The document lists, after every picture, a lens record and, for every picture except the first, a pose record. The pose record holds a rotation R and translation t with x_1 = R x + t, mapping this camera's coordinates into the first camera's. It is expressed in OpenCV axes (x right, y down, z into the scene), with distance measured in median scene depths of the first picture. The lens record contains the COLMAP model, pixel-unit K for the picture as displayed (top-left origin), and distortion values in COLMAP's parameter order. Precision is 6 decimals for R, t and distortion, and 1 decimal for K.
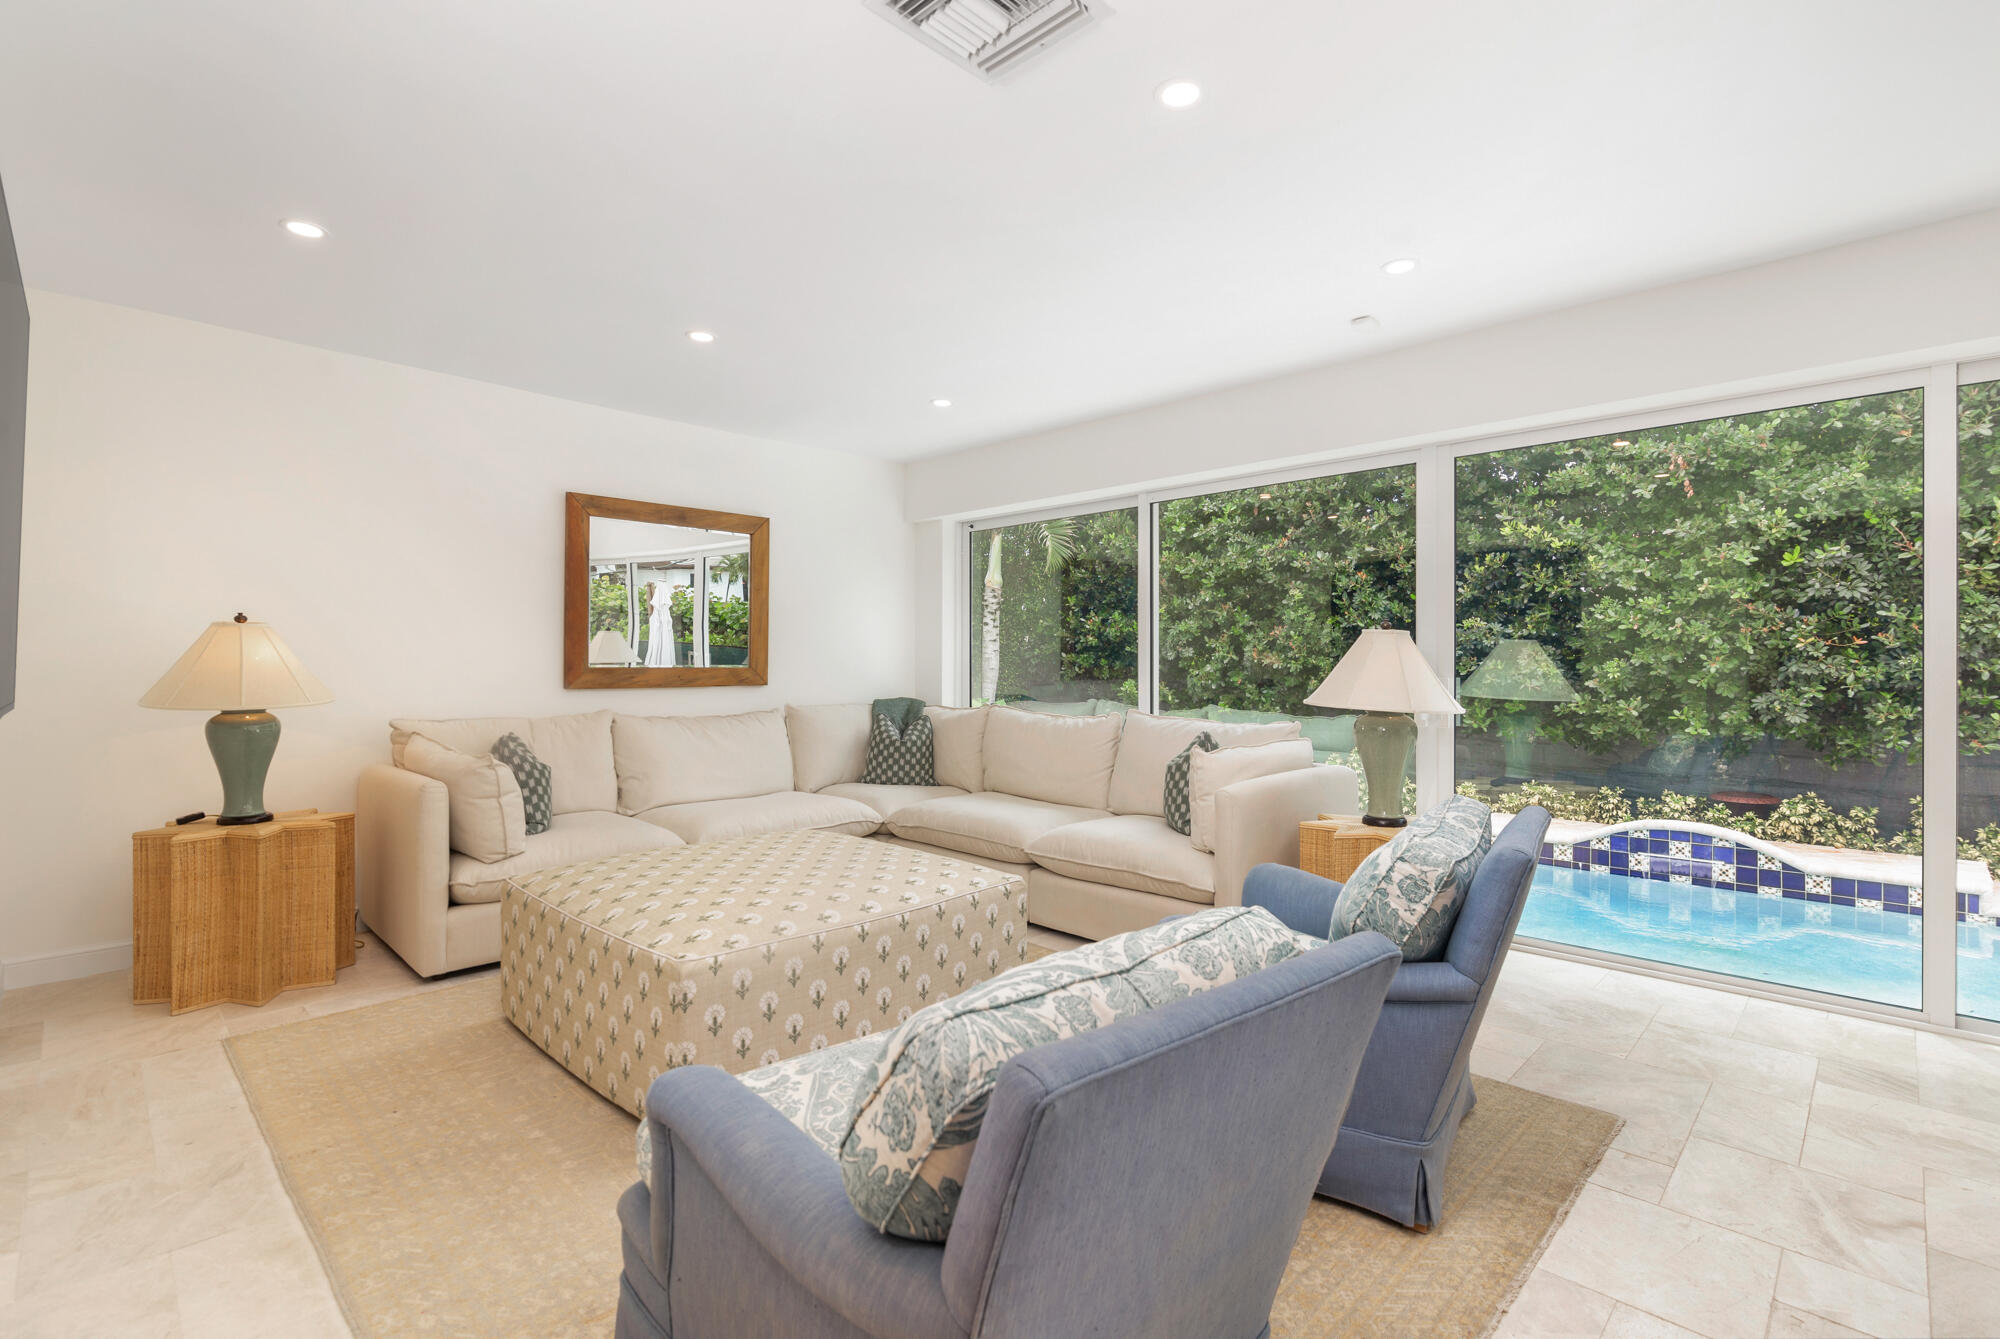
lens RADIAL K [[911.9, 0, 997.9], [0, 911.9, 662.1], [0, 0, 1]] dist [-0.001513, 0.000593]
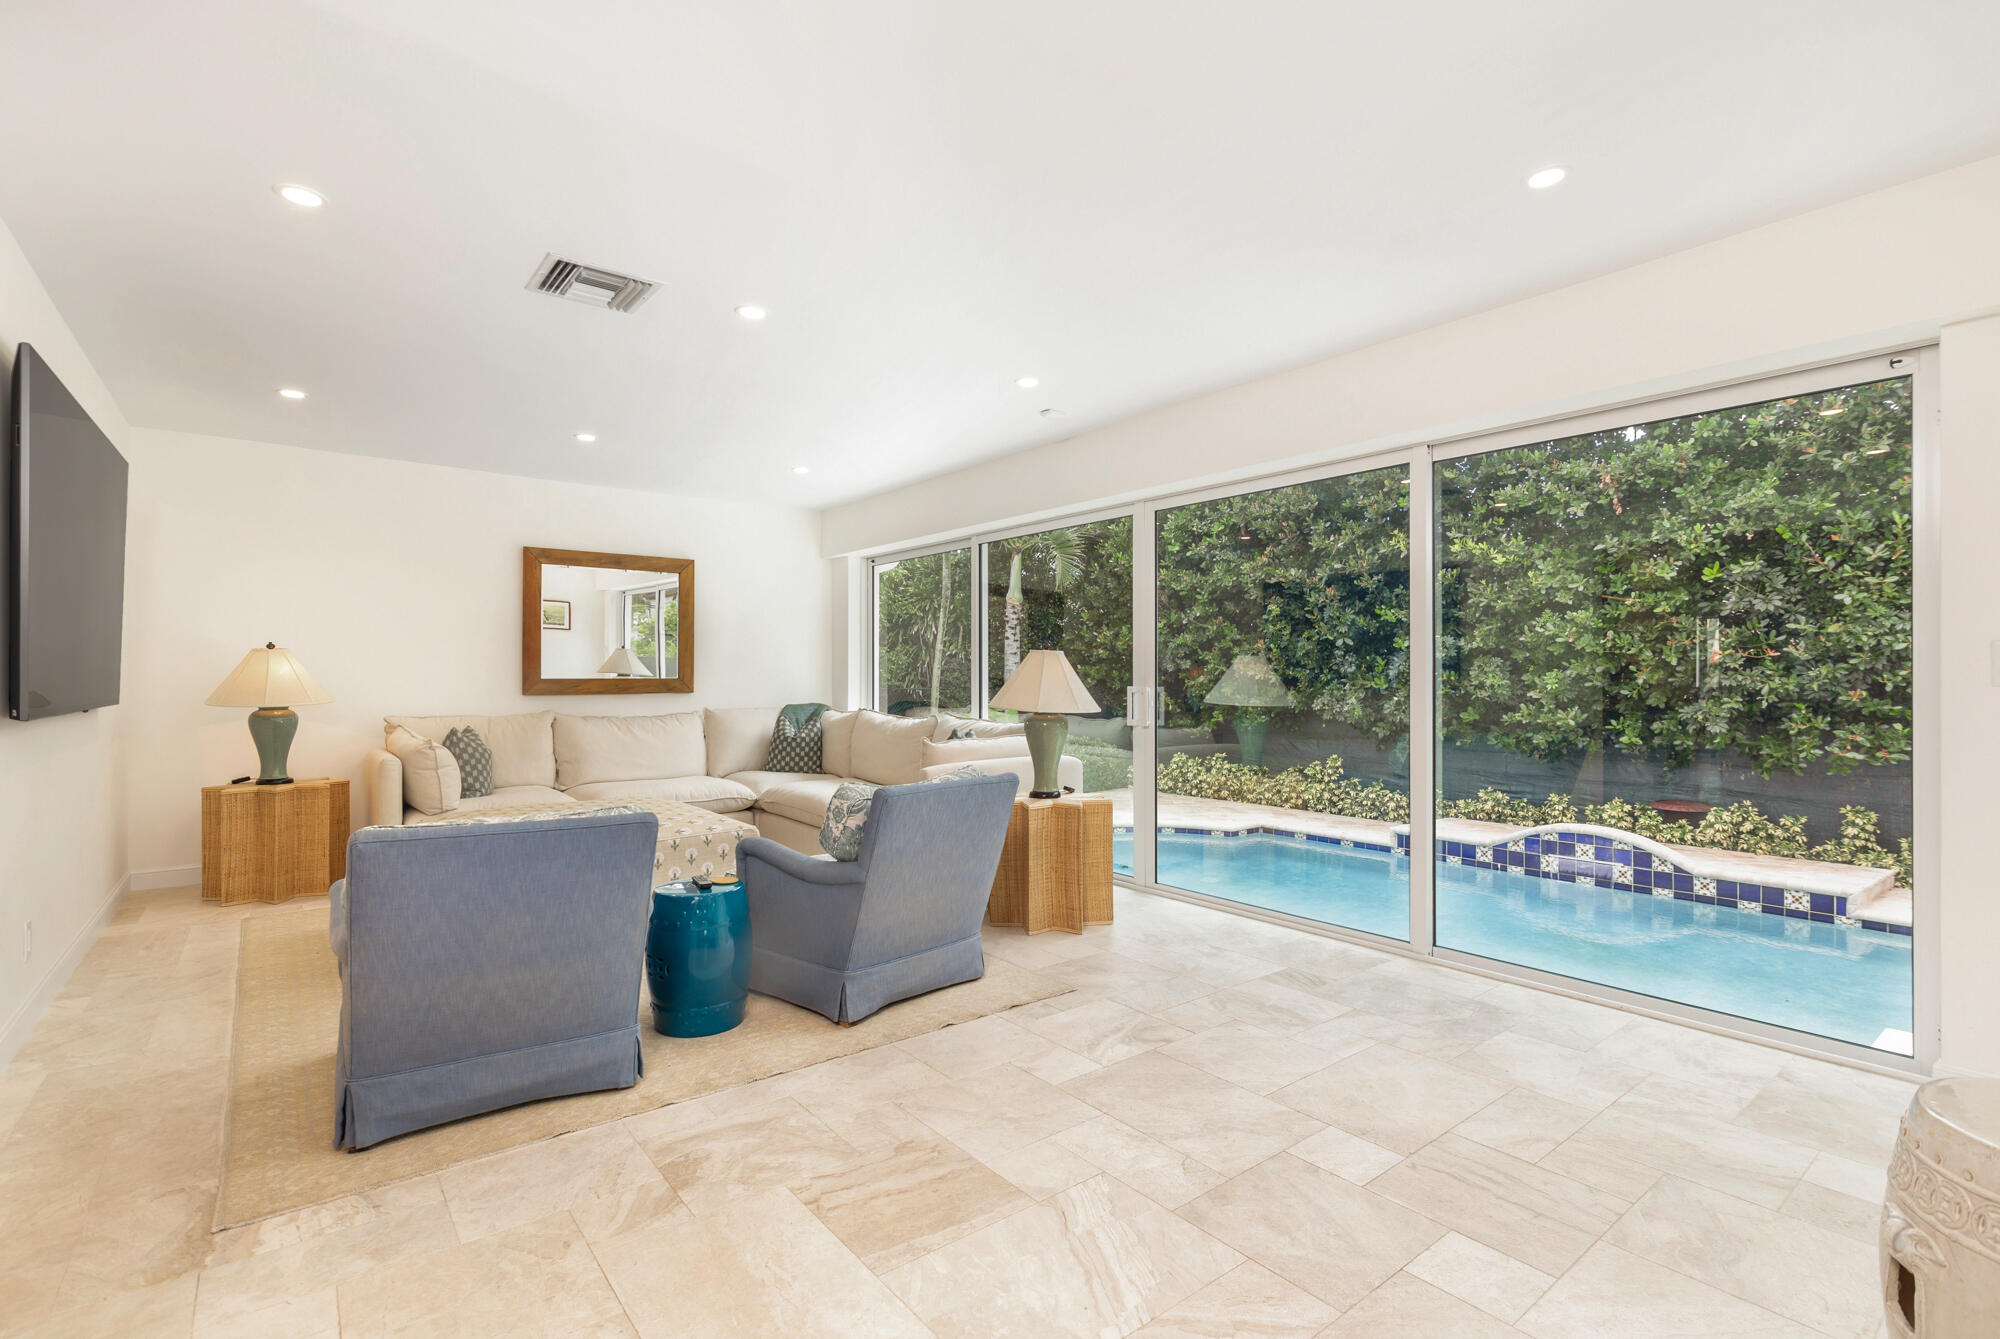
lens RADIAL K [[914.0, 0, 1000.6], [0, 914.0, 673.2], [0, 0, 1]] dist [0.001679, -0.001605]
pose [[0.992310, -0.000706, -0.123772, 0.217095], [0.000694, 1.000000, -0.000139, -0.000872], [0.123772, 0.000052, 0.992311, -0.134304]]
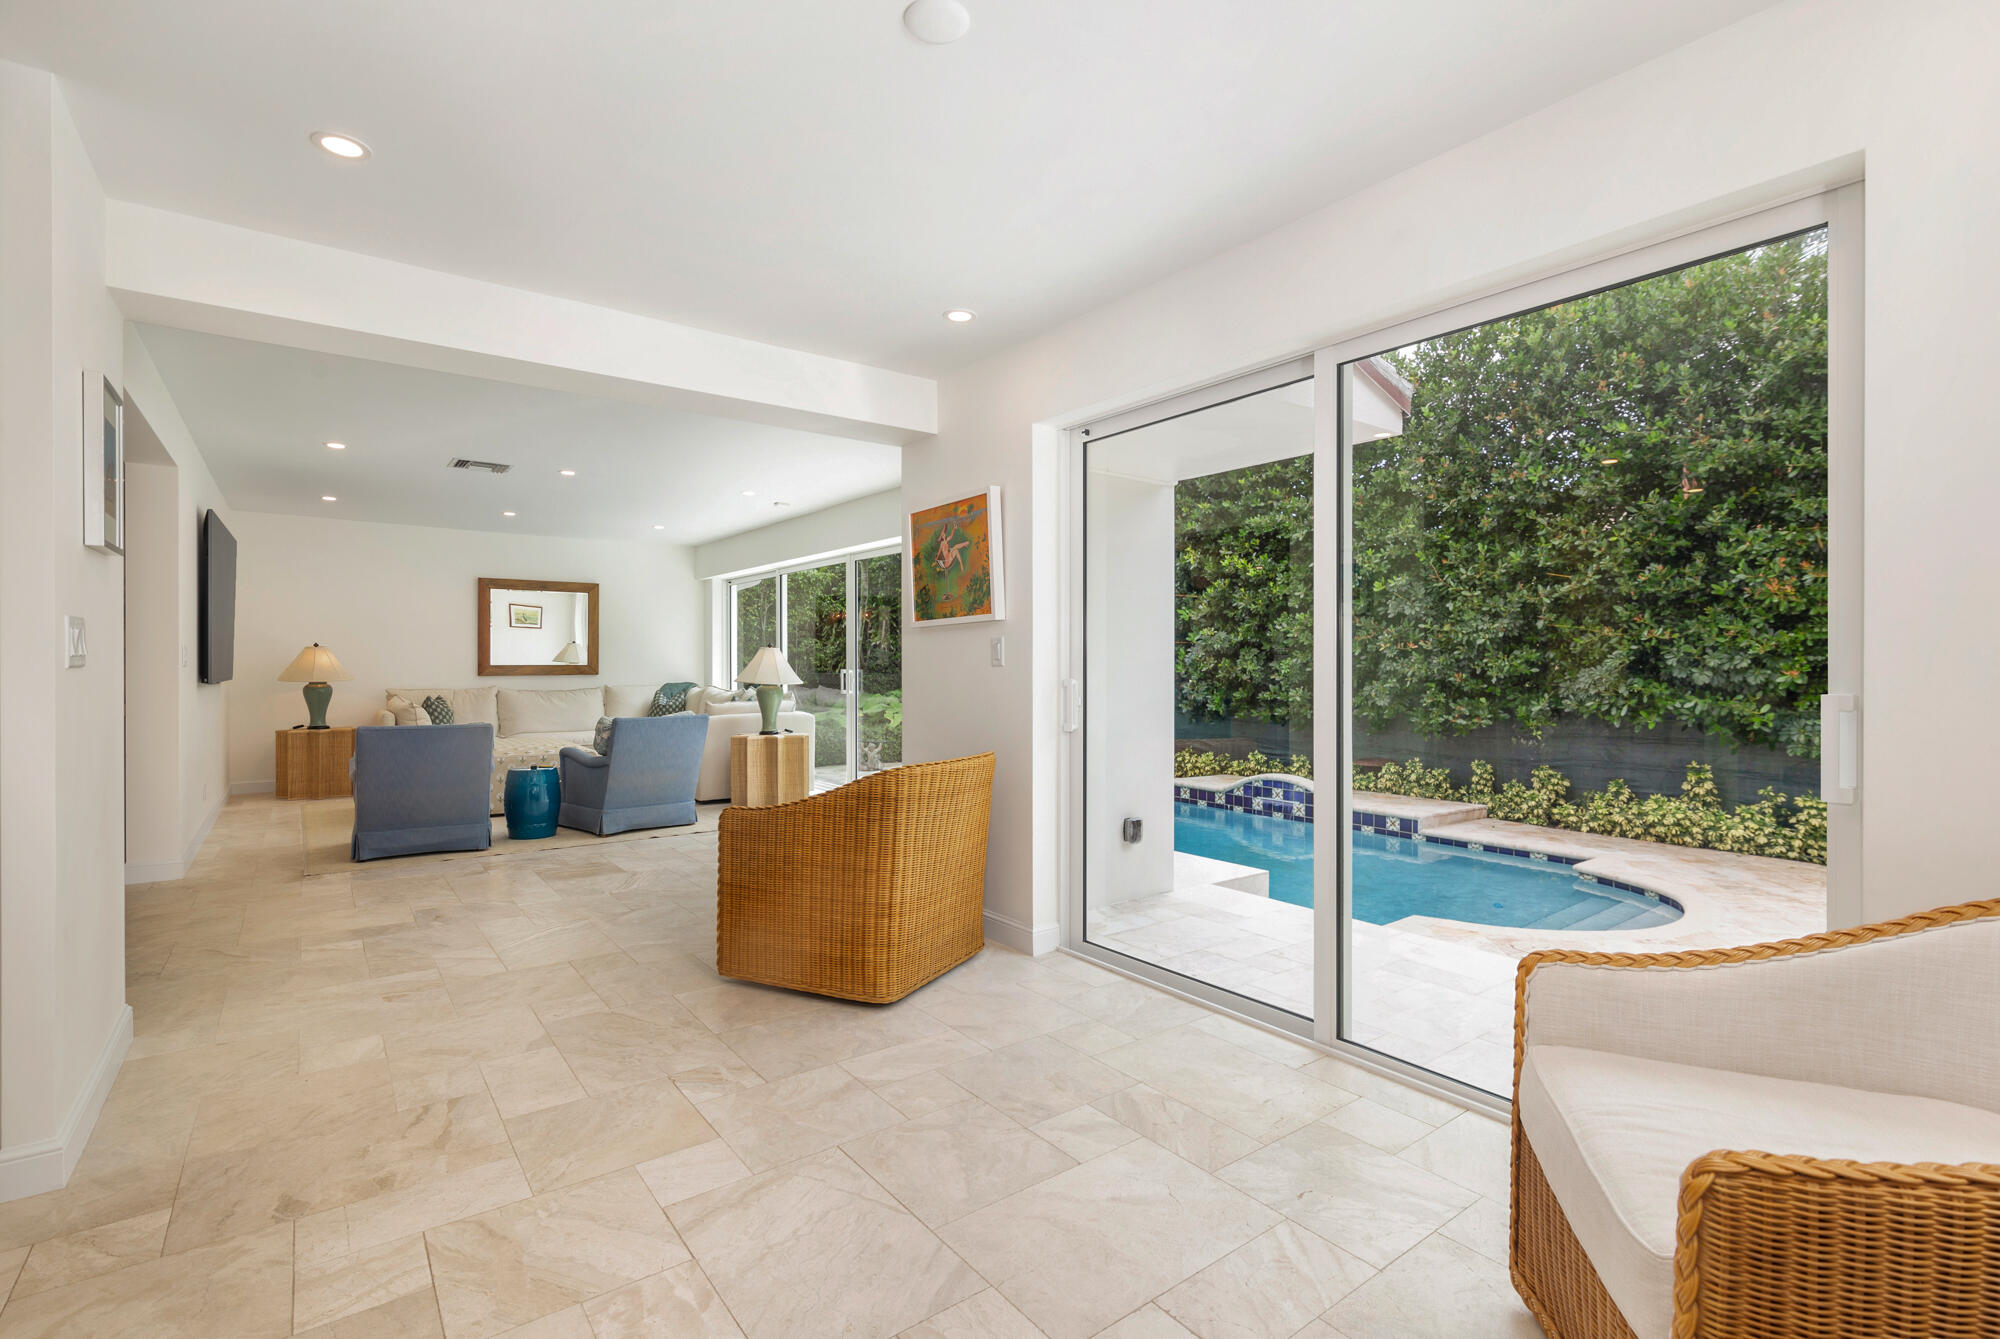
lens RADIAL K [[911.9, 0, 1002.9], [0, 911.9, 664.5], [0, 0, 1]] dist [-0.001513, 0.000593]
pose [[0.990167, 0.000103, -0.139888, 0.541468], [0.000664, 0.999985, 0.005435, -0.002983], [0.139886, -0.005474, 0.990152, -0.470682]]
